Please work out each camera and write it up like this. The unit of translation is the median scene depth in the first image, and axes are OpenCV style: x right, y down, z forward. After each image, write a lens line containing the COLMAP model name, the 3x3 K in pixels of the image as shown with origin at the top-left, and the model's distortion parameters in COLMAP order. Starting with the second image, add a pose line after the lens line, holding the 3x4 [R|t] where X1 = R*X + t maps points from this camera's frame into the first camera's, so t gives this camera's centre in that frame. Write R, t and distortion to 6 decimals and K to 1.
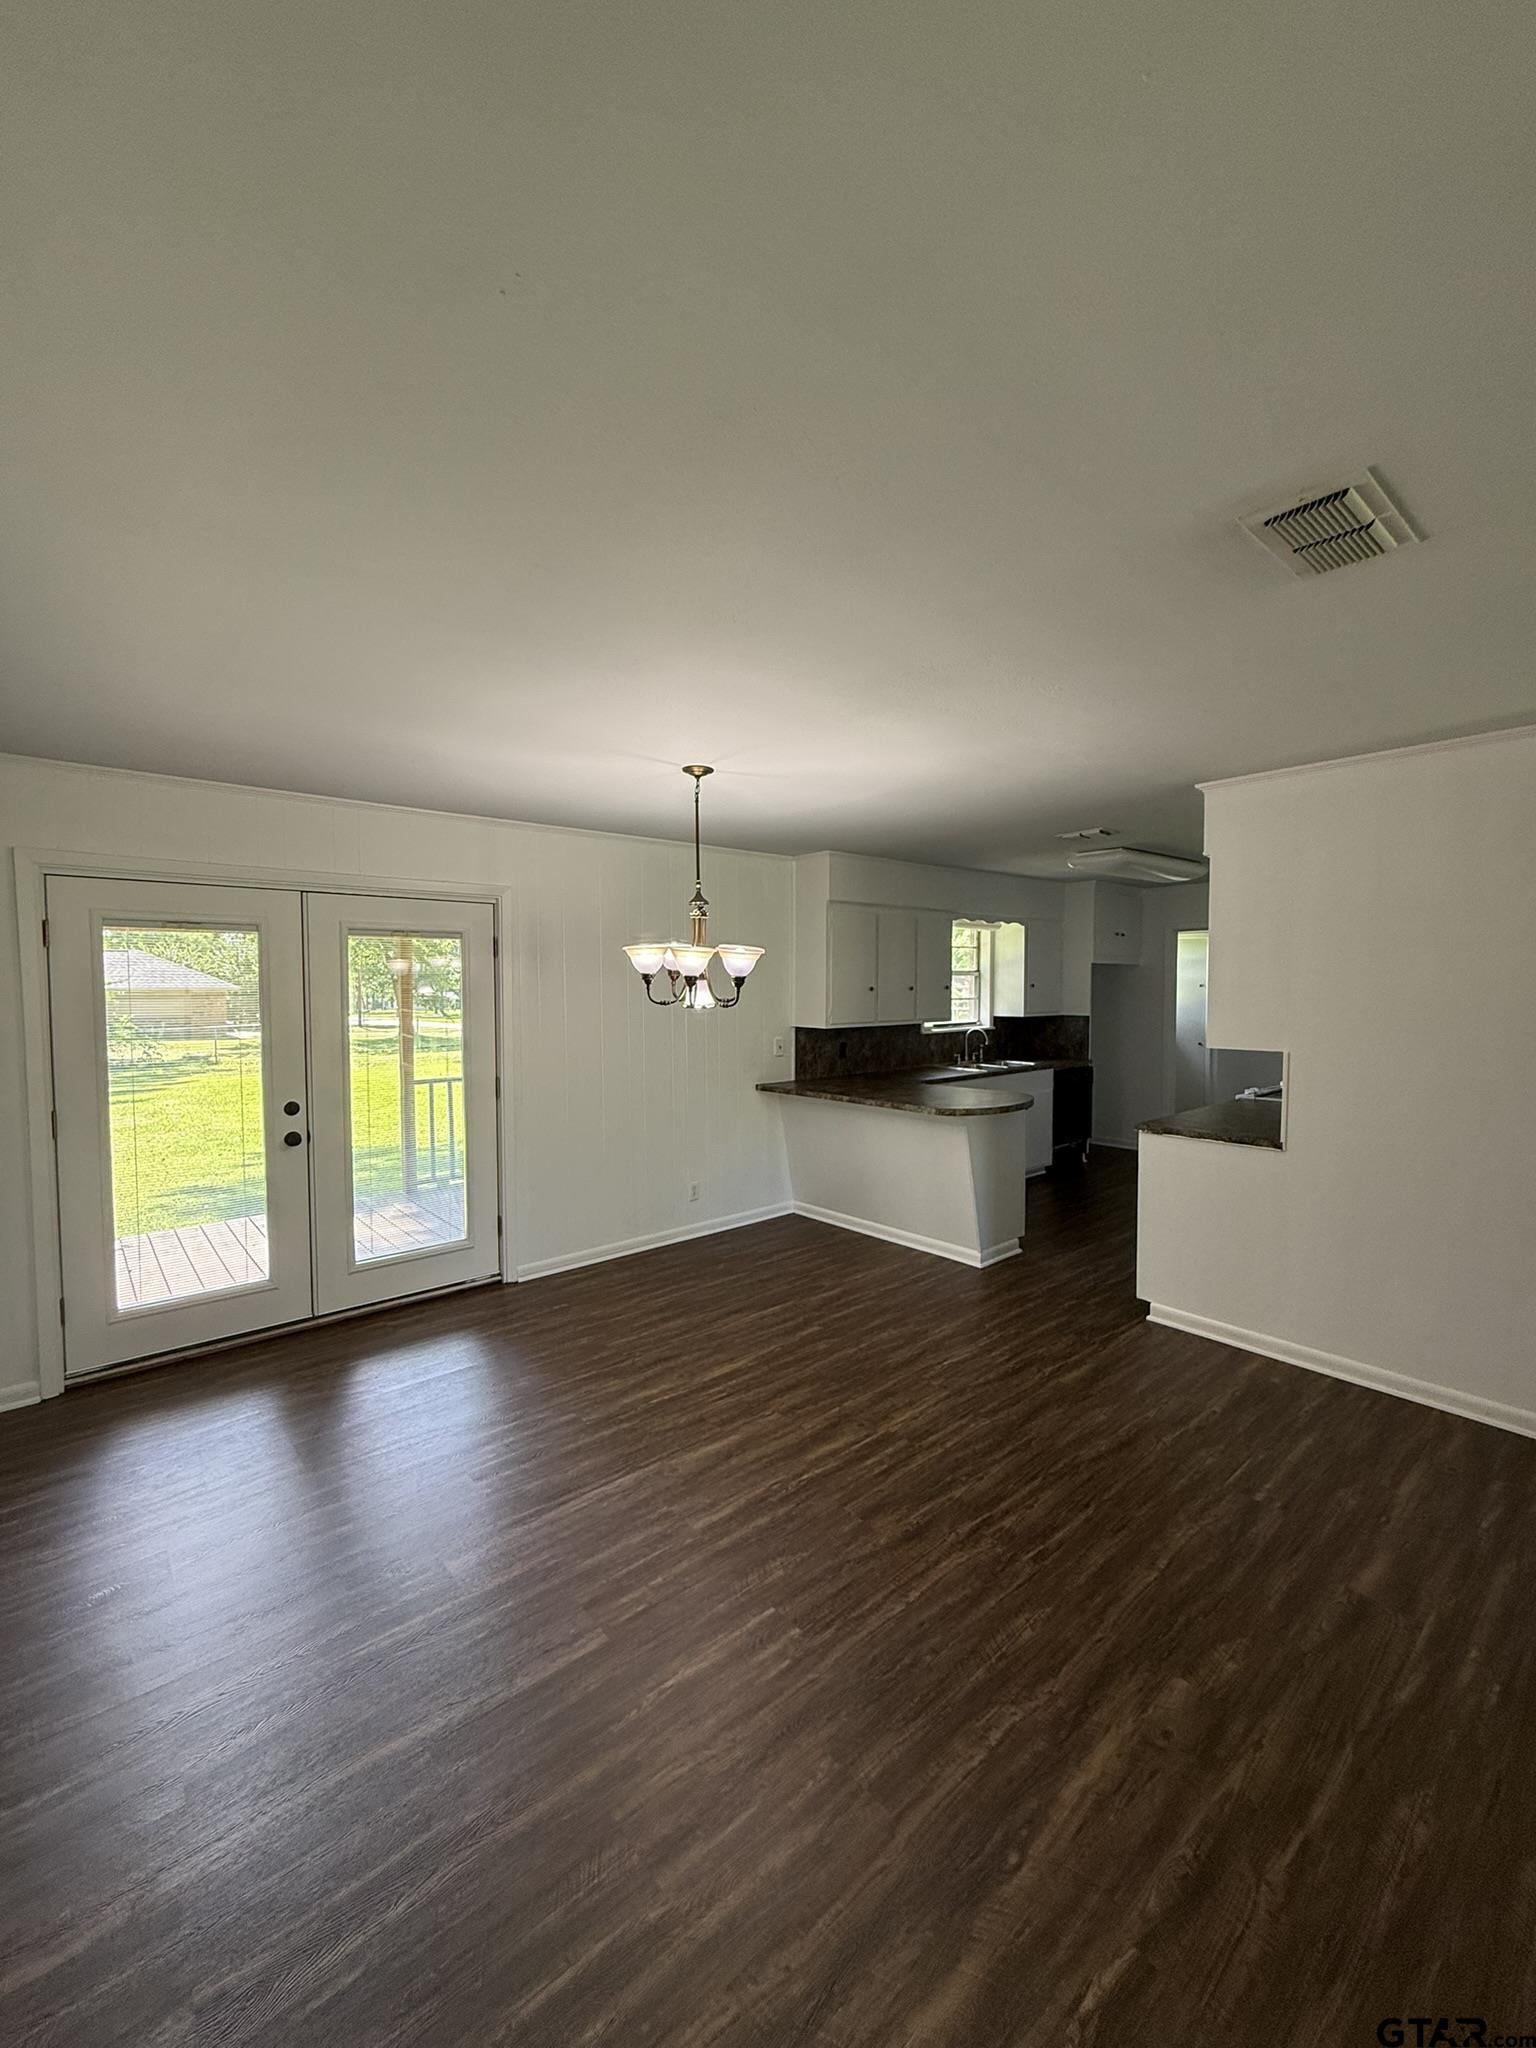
lens RADIAL K [[824.6, 0, 768.1], [0, 824.6, 1021.2], [0, 0, 1]] dist [0.001401, 0.000149]
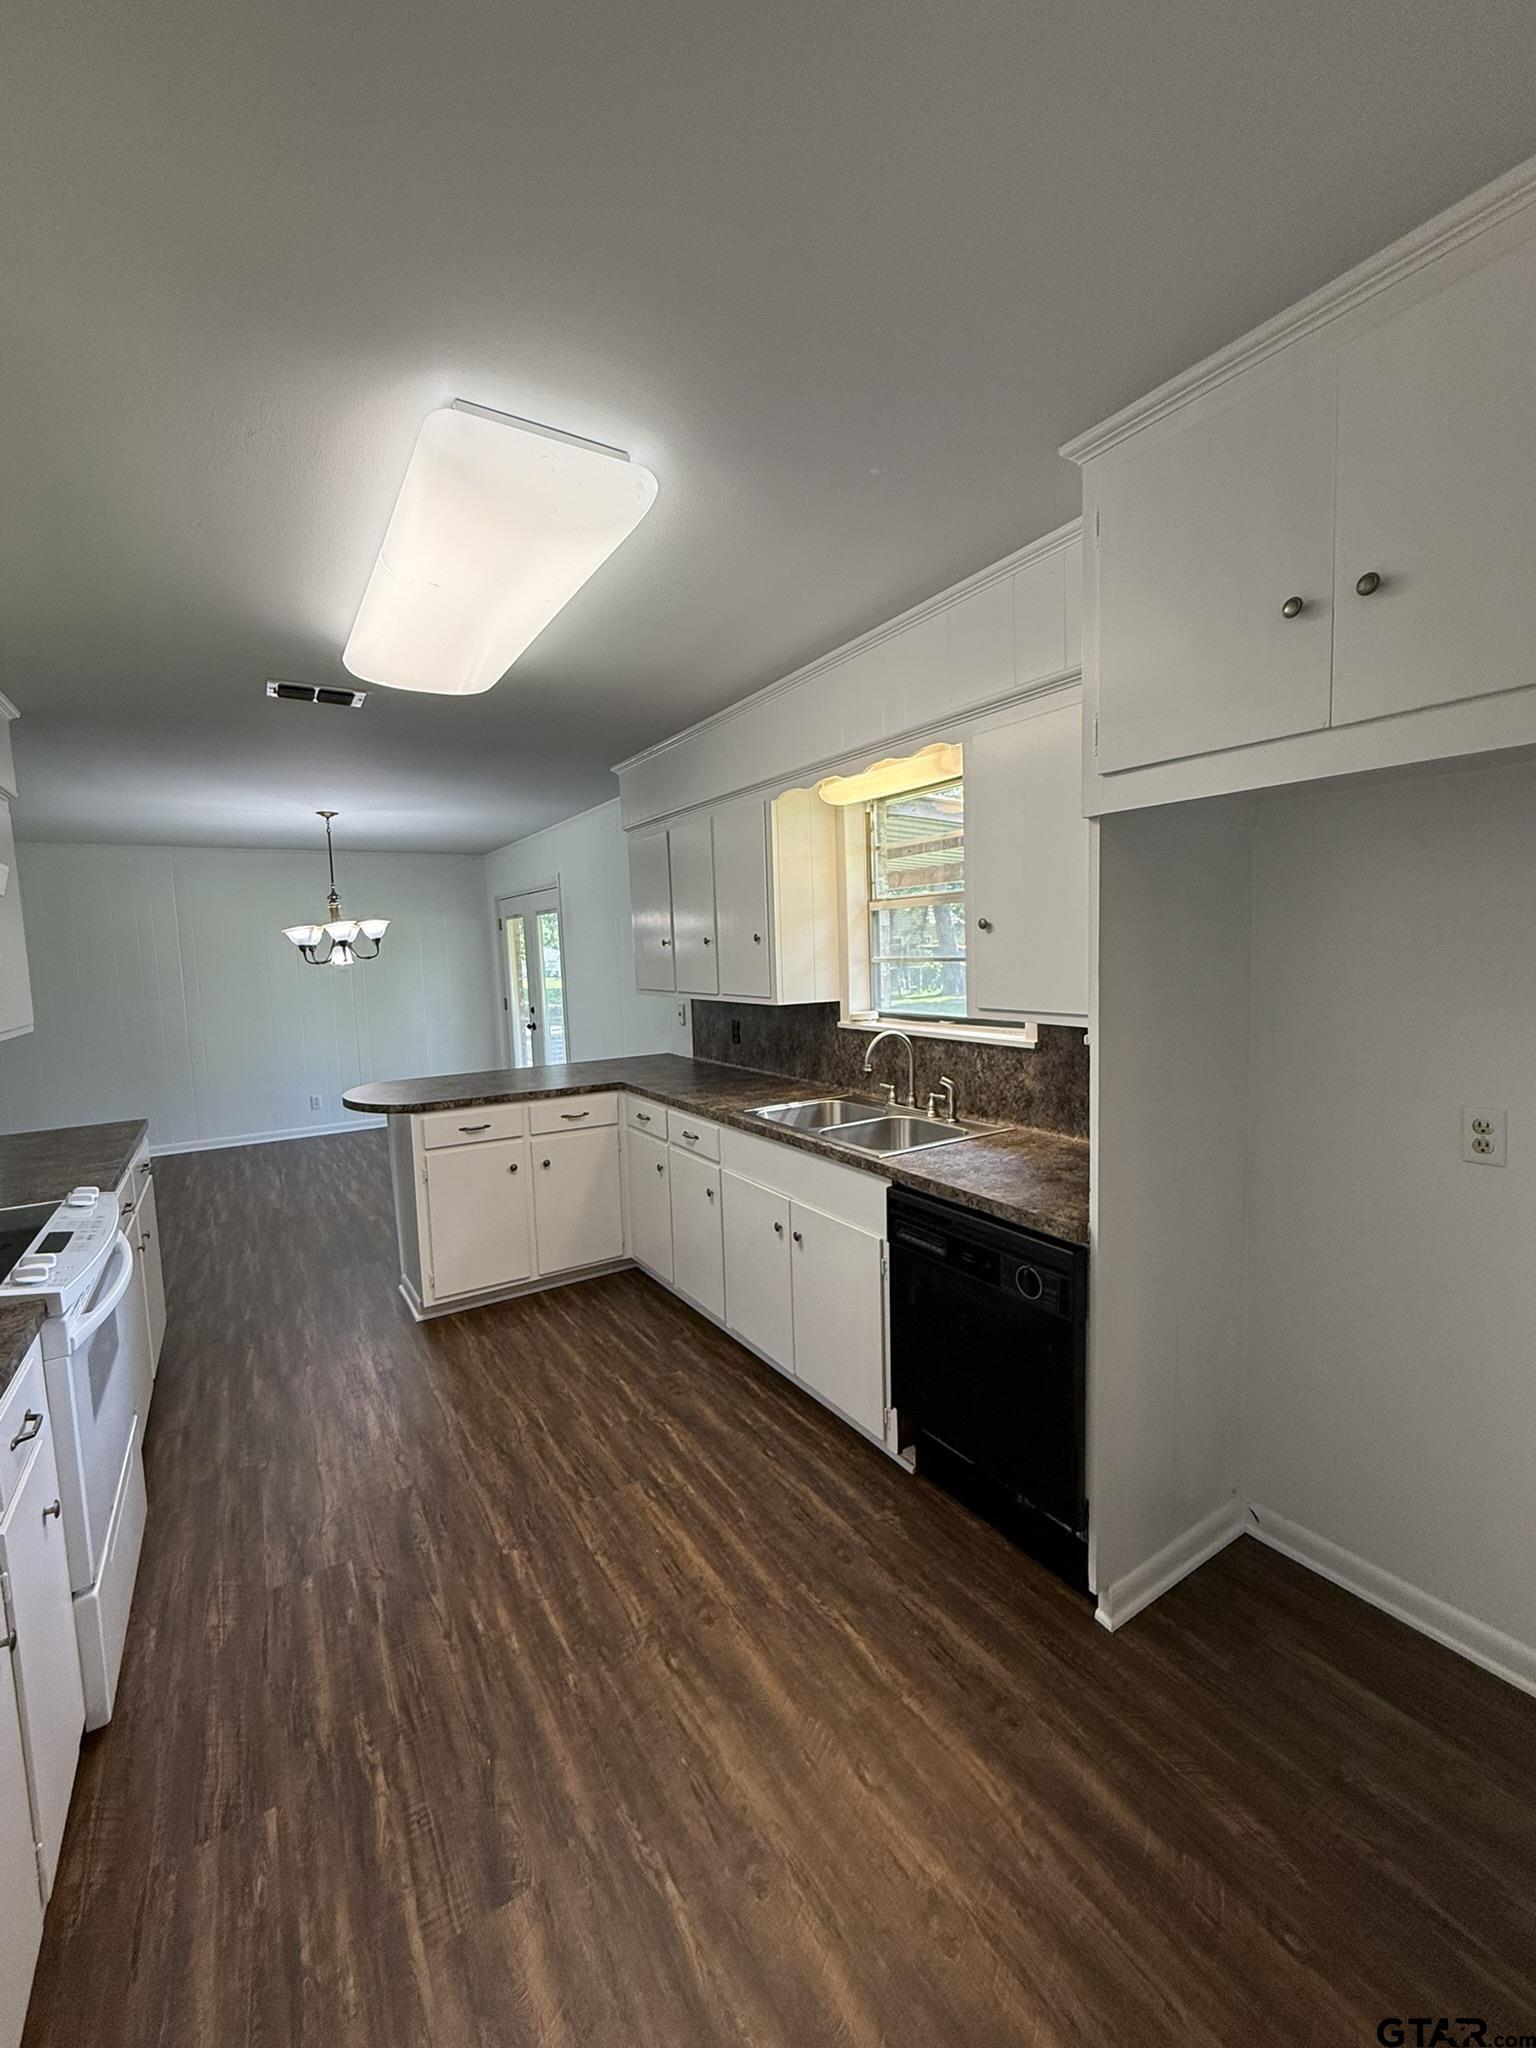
lens RADIAL K [[824.6, 0, 764.3], [0, 824.6, 1021.4], [0, 0, 1]] dist [0.001401, 0.000149]
pose [[-0.147191, 0.086533, -0.985316, 1.264225], [-0.018568, 0.995748, 0.090223, -0.058551], [0.988934, 0.031575, -0.144959, 1.879024]]
